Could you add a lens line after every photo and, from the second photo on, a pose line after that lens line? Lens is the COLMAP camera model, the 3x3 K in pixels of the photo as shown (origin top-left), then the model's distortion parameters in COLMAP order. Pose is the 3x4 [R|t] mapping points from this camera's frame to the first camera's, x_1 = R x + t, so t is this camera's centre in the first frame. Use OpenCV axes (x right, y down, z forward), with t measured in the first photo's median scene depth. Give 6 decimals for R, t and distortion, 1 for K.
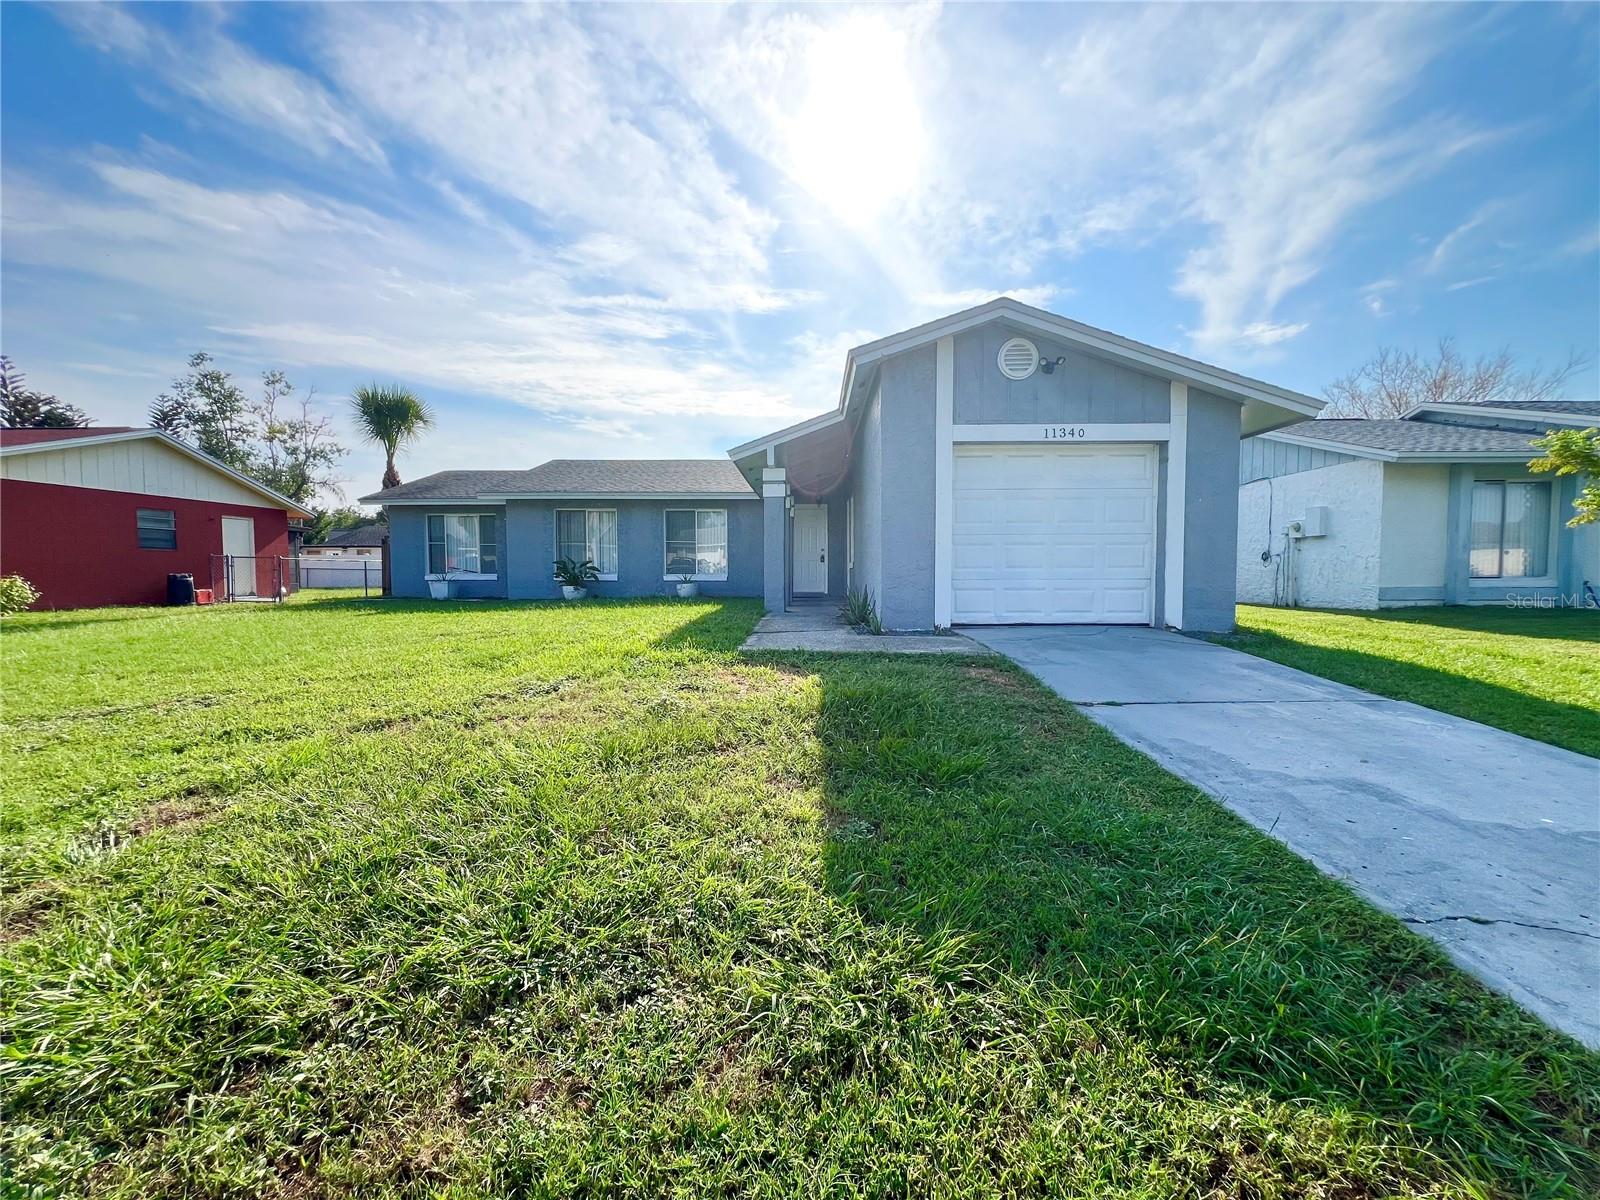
lens RADIAL K [[700.6, 0, 796.9], [0, 700.6, 595.7], [0, 0, 1]] dist [0.002843, 0.000317]
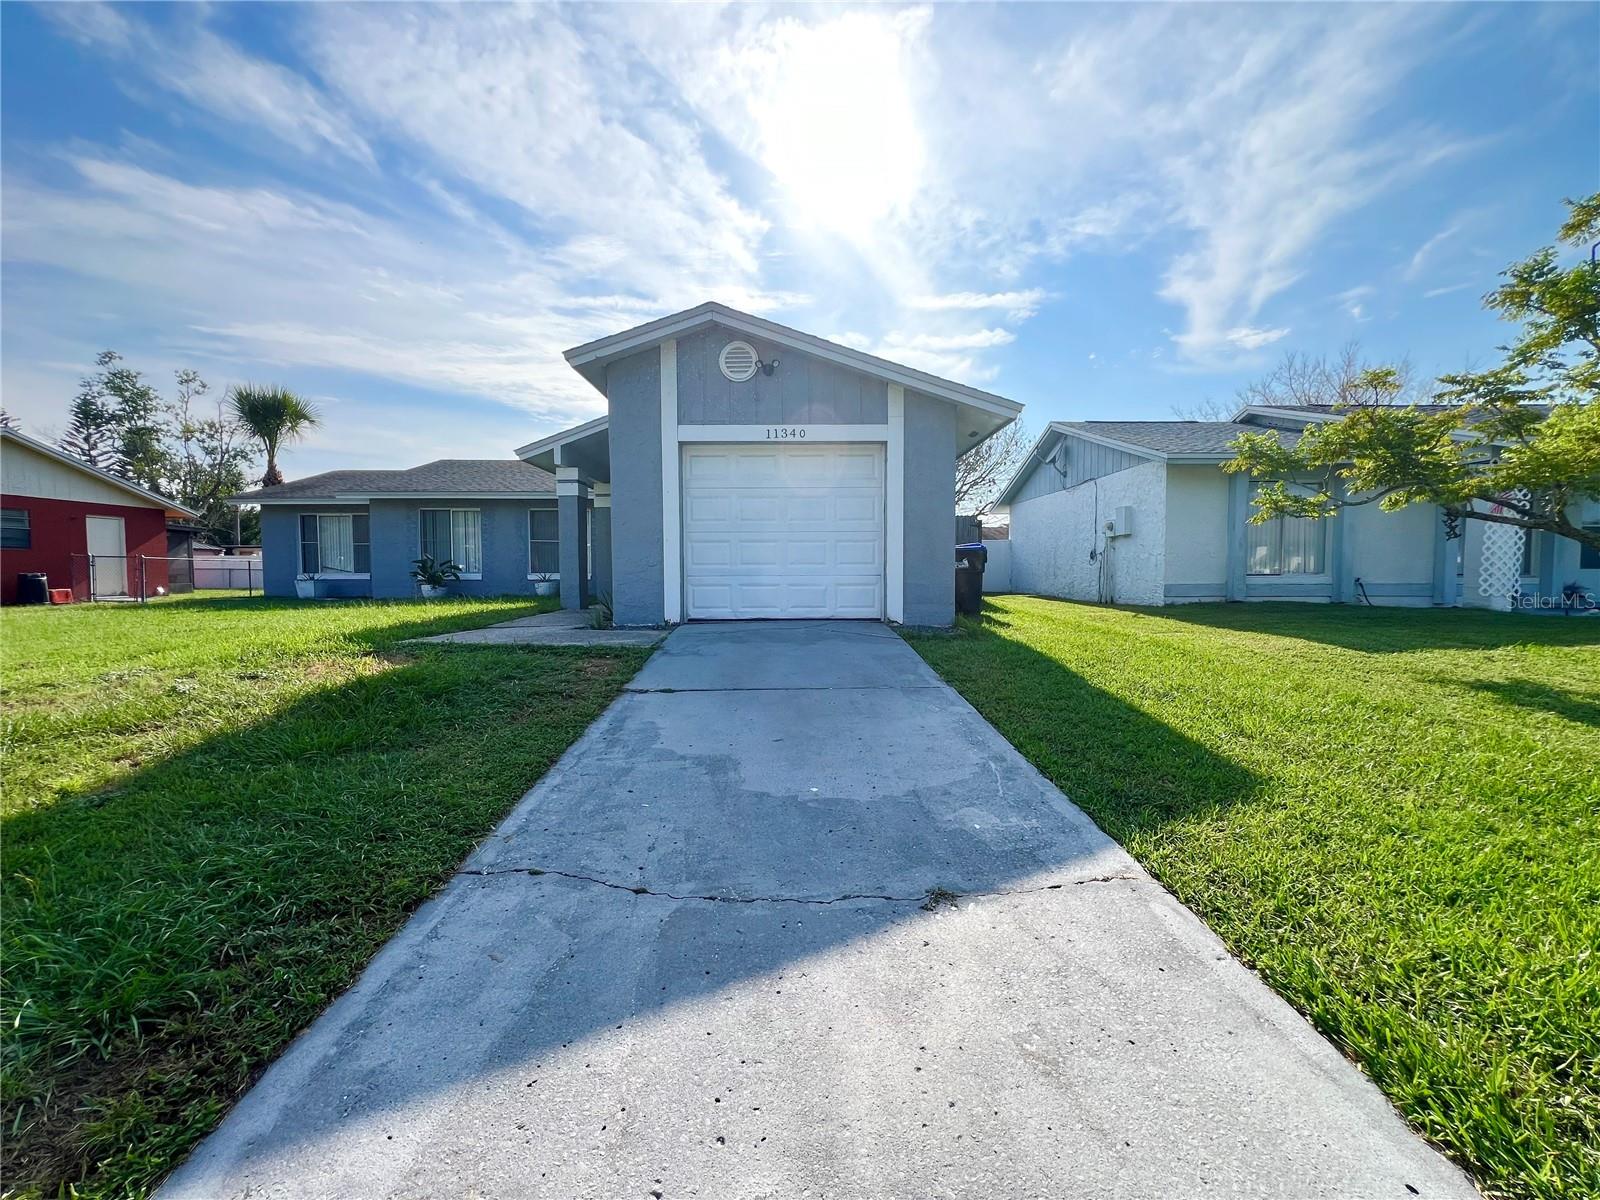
lens RADIAL K [[700.6, 0, 805.6], [0, 700.6, 594.4], [0, 0, 1]] dist [0.002843, 0.000317]
pose [[0.999815, -0.001246, 0.019175, 0.033085], [0.001327, 0.999990, -0.004196, 0.000767], [-0.019170, 0.004221, 0.999807, -0.002596]]
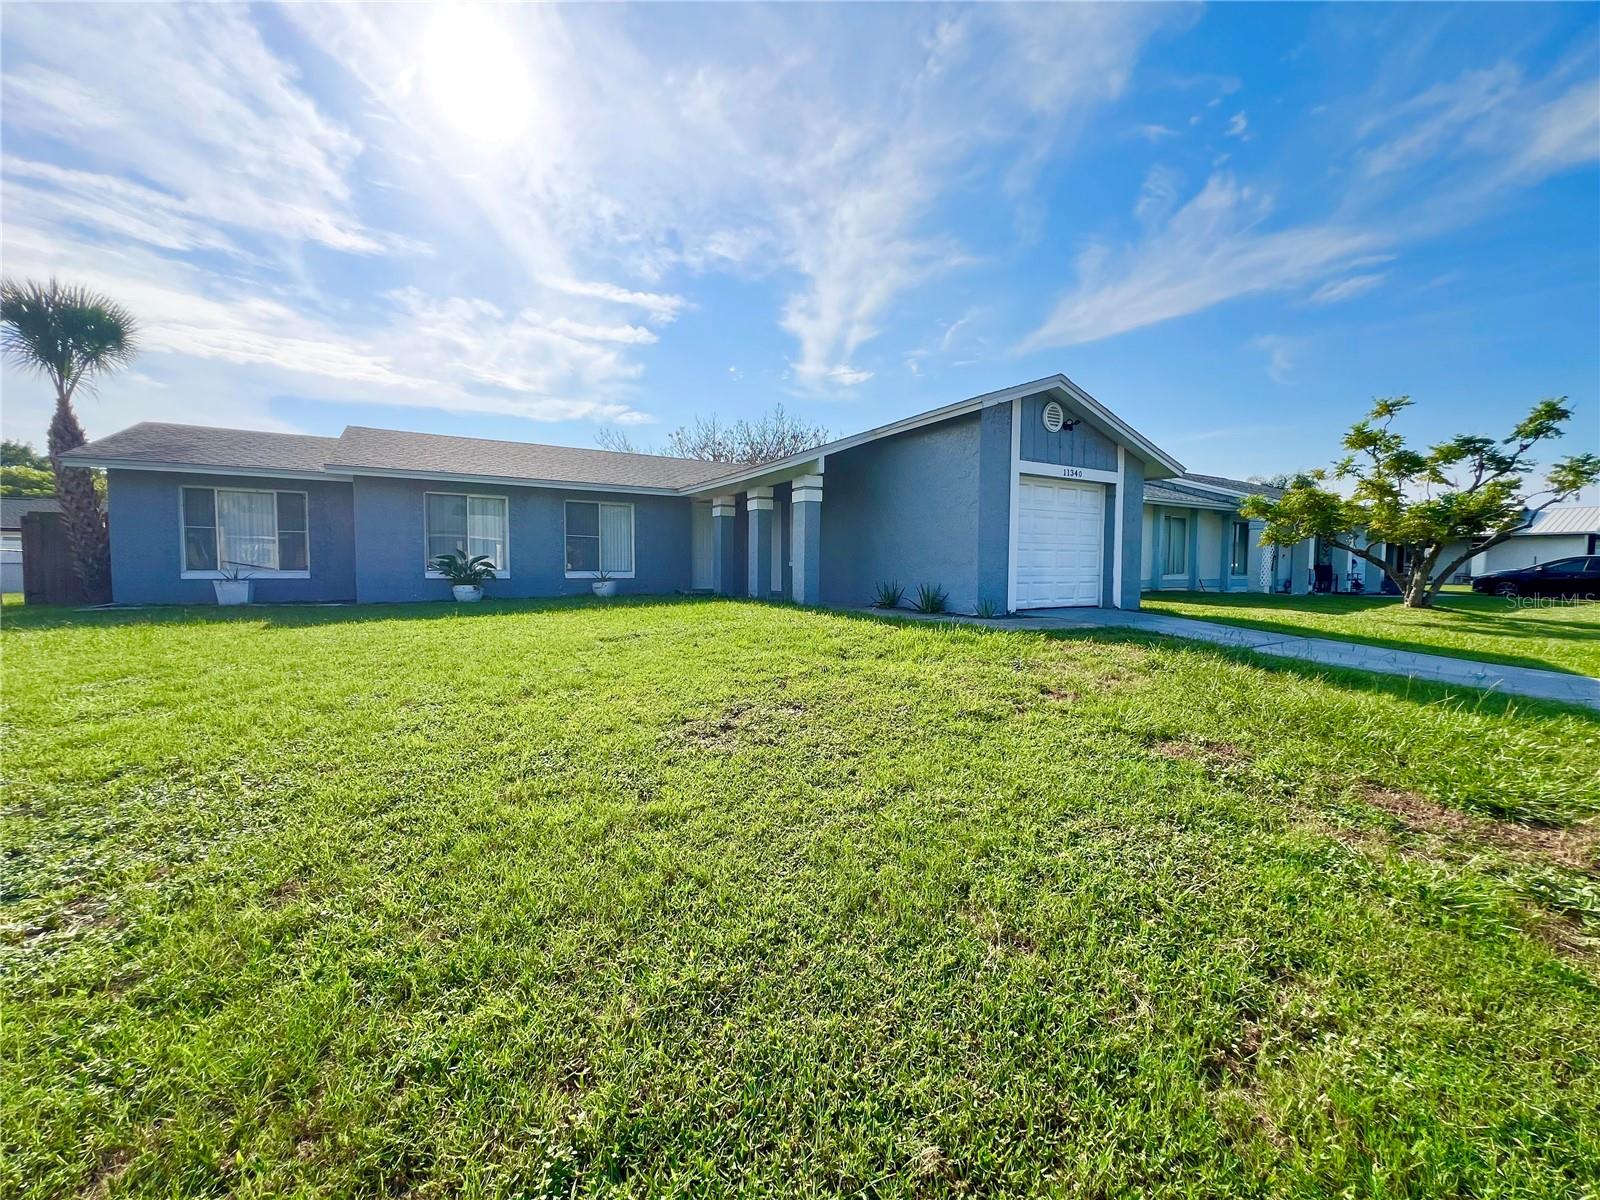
lens RADIAL K [[700.6, 0, 815.1], [0, 700.6, 601.3], [0, 0, 1]] dist [0.002843, 0.000317]
pose [[0.828304, -0.023543, 0.559784, -0.073172], [0.016069, 0.999704, 0.018268, -0.000385], [-0.560048, -0.006136, 0.828437, 0.008885]]
